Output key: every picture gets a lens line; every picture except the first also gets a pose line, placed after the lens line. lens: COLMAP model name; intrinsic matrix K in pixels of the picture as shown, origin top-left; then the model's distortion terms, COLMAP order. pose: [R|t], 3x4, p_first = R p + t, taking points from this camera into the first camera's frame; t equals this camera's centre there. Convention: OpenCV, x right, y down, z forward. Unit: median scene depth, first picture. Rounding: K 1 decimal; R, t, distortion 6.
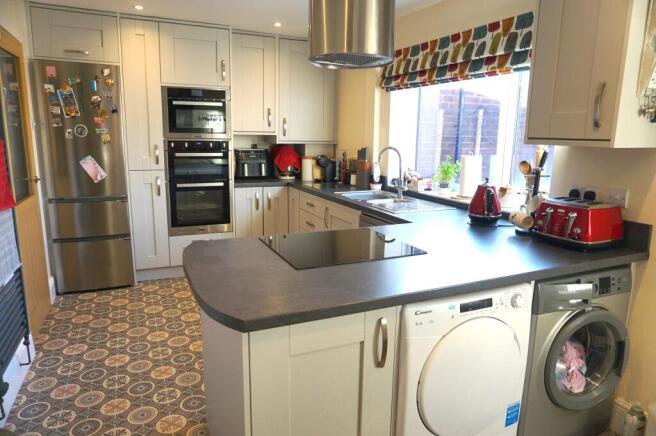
lens RADIAL K [[431.2, 0, 328.0], [0, 431.2, 218.0], [0, 0, 1]] dist [-0.065223, 0.038434]
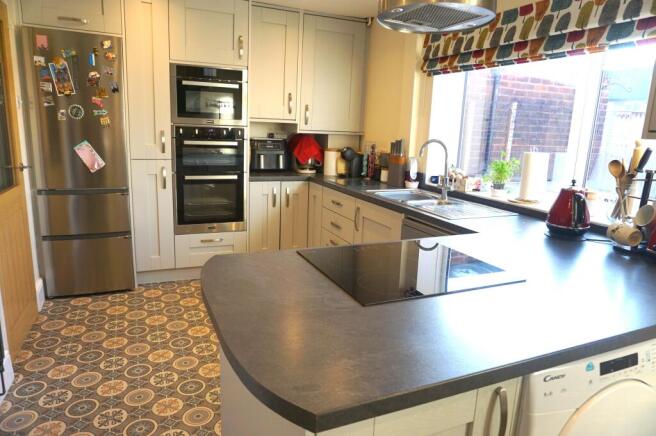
lens RADIAL K [[431.2, 0, 328.0], [0, 431.2, 218.0], [0, 0, 1]] dist [-0.065223, 0.038434]
pose [[0.999668, 0.025585, -0.003099, -0.059821], [-0.025533, 0.999553, 0.015572, -0.015403], [0.003496, -0.015488, 0.999874, 0.131802]]
